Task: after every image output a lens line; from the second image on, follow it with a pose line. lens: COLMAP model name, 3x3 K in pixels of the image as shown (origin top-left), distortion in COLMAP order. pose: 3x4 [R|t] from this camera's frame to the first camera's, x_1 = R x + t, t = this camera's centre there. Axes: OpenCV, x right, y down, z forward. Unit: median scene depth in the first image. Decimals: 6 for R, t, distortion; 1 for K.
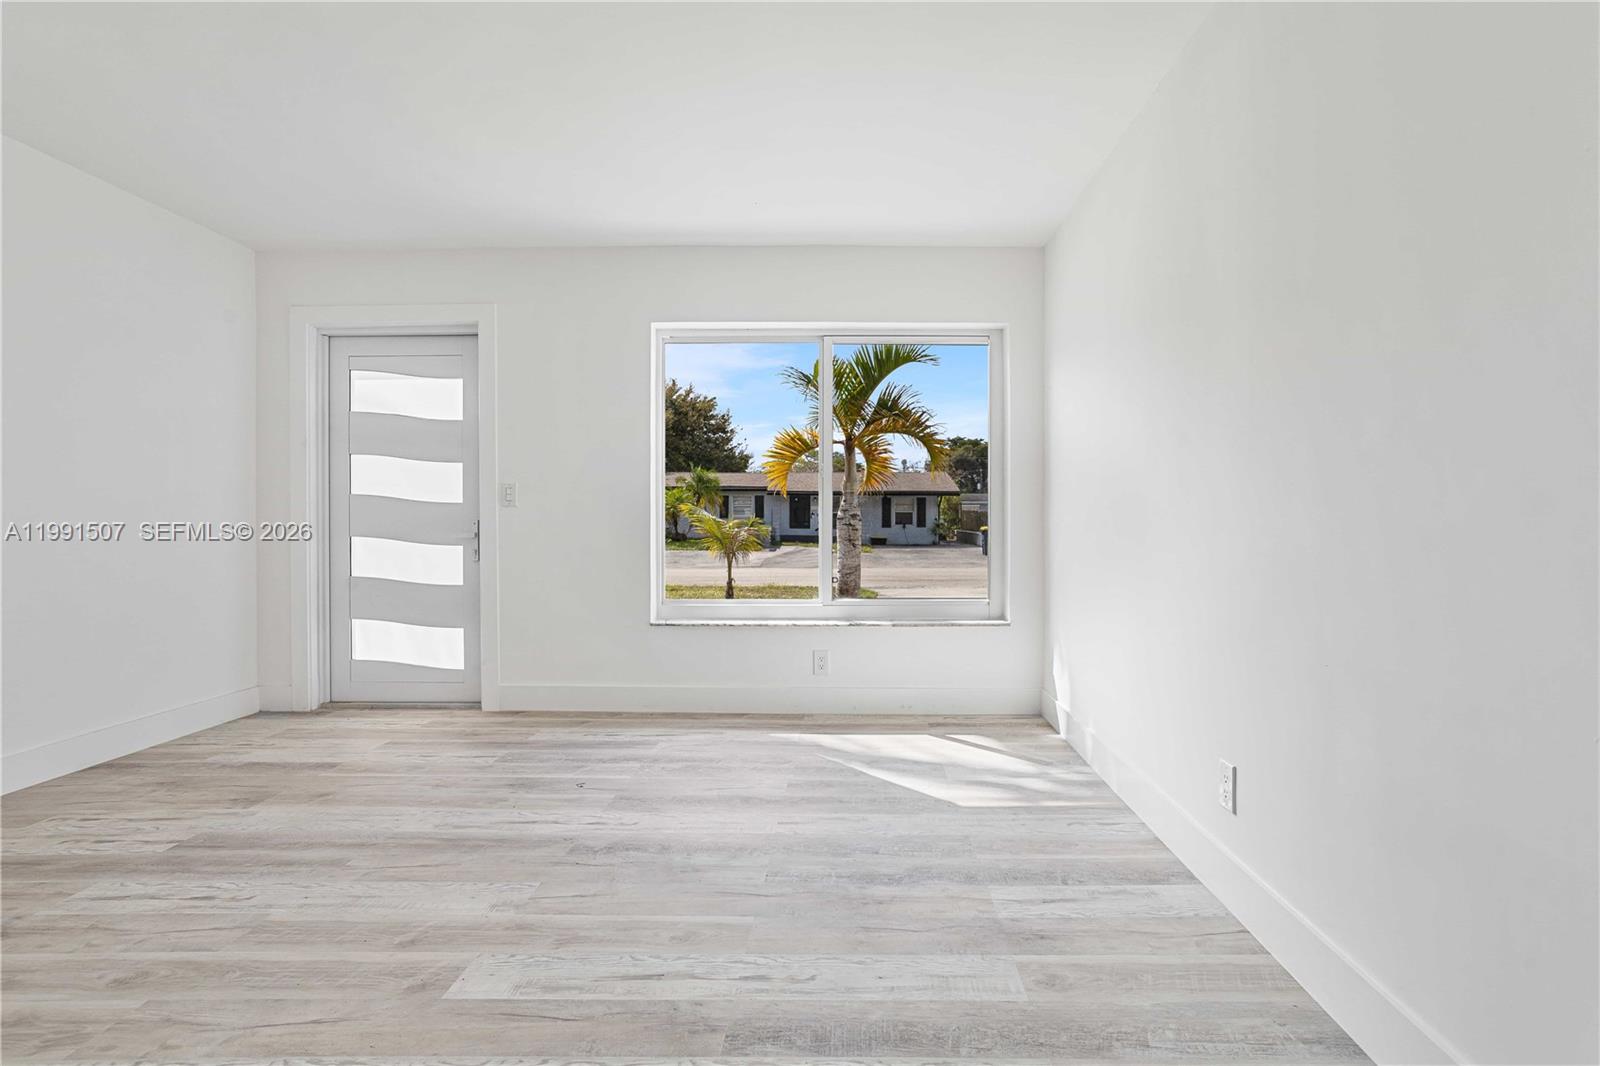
lens RADIAL K [[785.8, 0, 784.1], [0, 785.8, 518.2], [0, 0, 1]] dist [-0.048234, 0.034159]
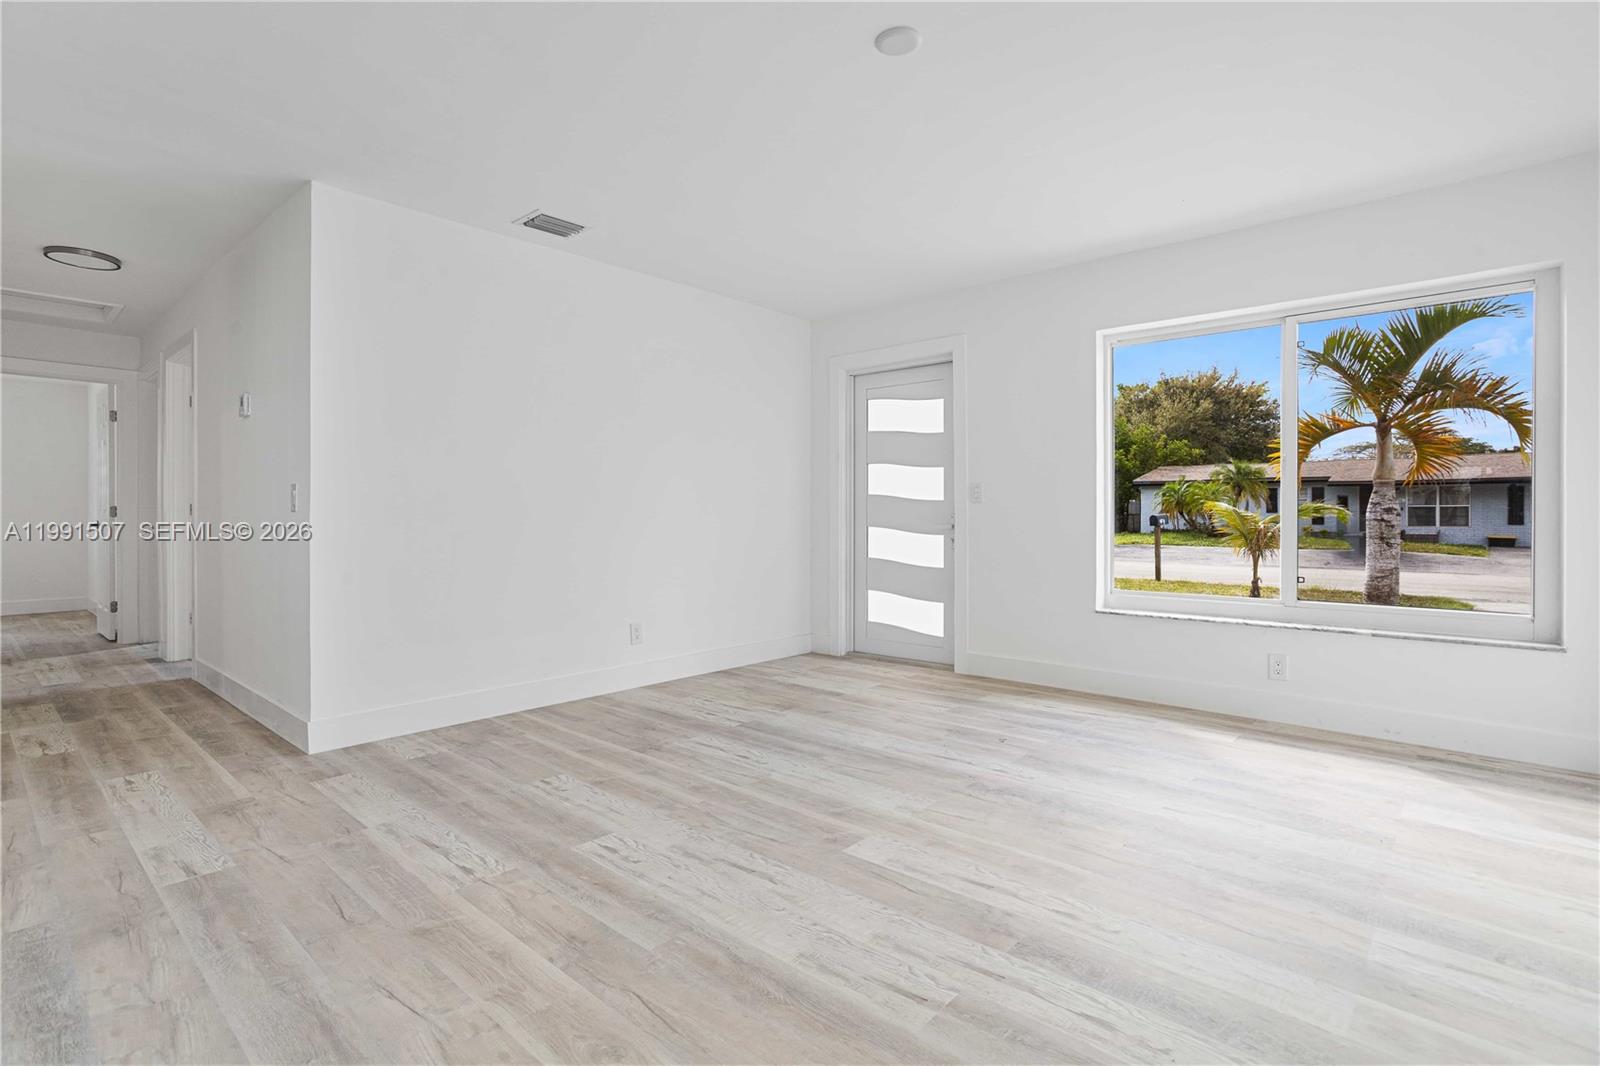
lens RADIAL K [[766.0, 0, 795.3], [0, 766.0, 508.8], [0, 0, 1]] dist [-0.053593, 0.035242]
pose [[0.751546, -0.004237, -0.659667, 0.206535], [0.000261, 0.999981, -0.006126, 0.000788], [0.659681, 0.004431, 0.751533, -0.052299]]
